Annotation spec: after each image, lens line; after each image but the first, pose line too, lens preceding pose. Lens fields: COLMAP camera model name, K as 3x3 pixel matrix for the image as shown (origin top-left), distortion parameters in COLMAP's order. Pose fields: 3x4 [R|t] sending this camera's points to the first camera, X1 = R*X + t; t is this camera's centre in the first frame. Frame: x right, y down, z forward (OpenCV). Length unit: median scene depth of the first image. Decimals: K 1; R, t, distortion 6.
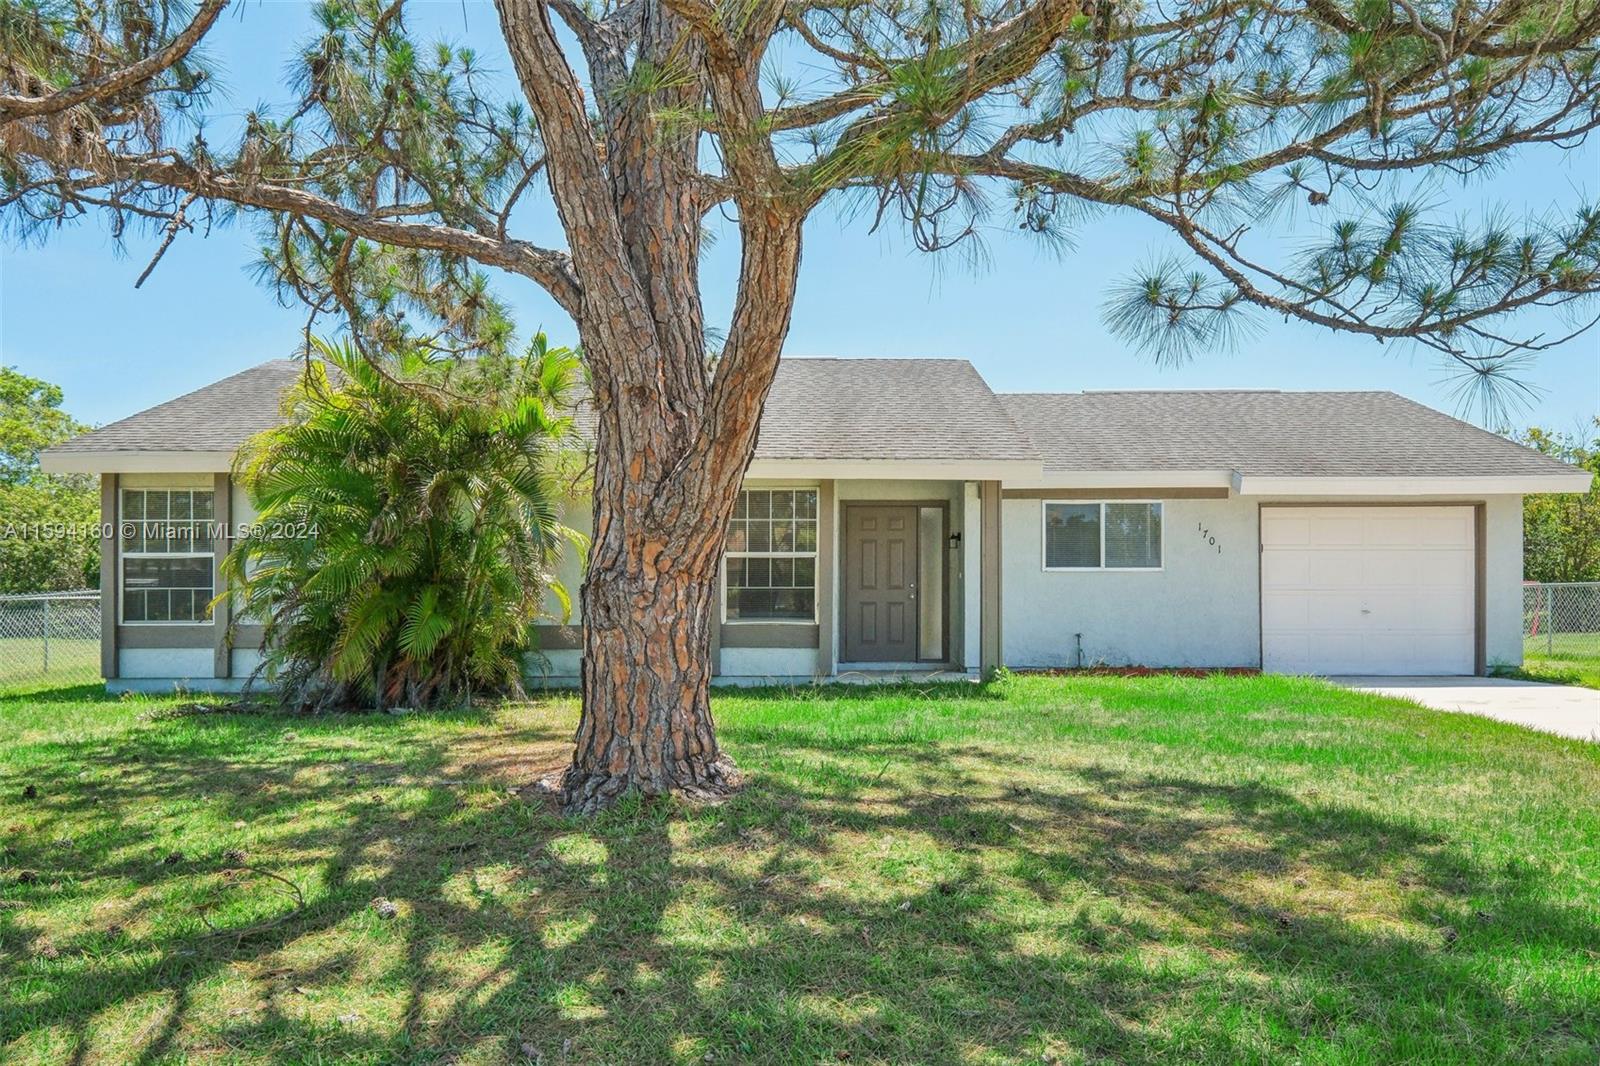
lens RADIAL K [[1137.7, 0, 858.3], [0, 1137.7, 537.0], [0, 0, 1]] dist [0.025430, 0.000213]
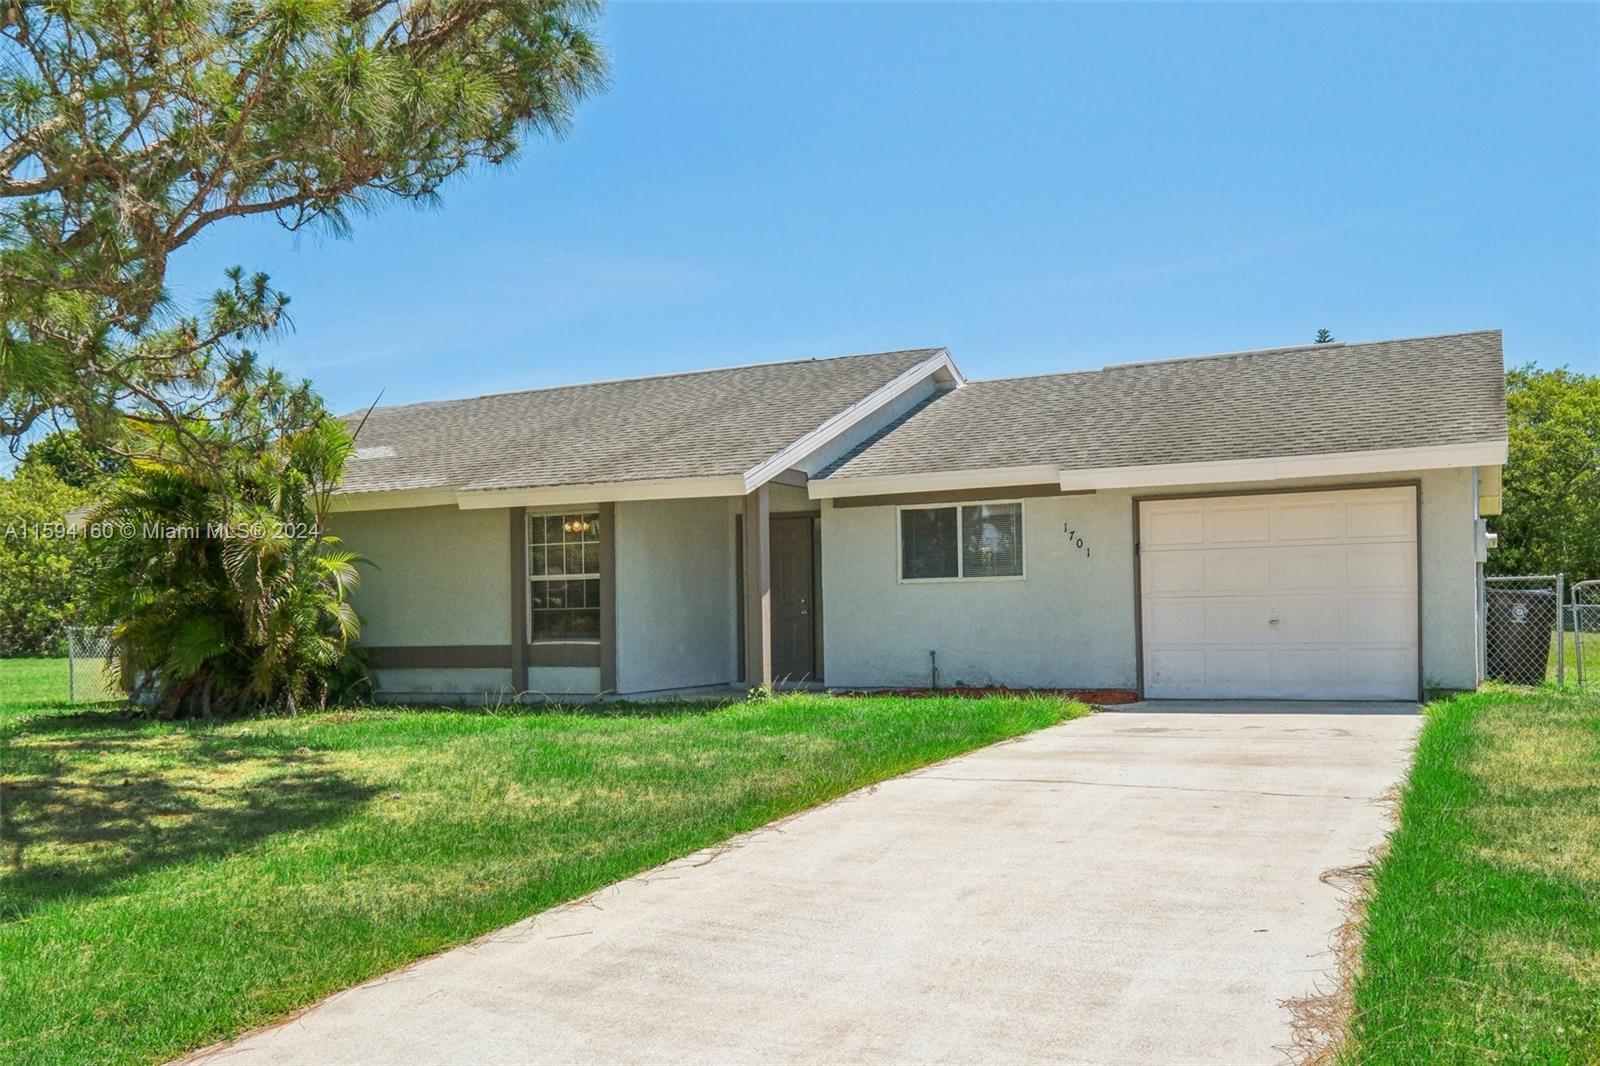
lens RADIAL K [[1336.6, 0, 800.0], [0, 1336.6, 533.0], [0, 0, 1]] dist [-0.009287, 0.003832]
pose [[0.899864, -0.042701, -0.434076, 0.562132], [0.041045, 0.999070, -0.013191, 0.000165], [0.434235, -0.005947, 0.900780, -0.007302]]
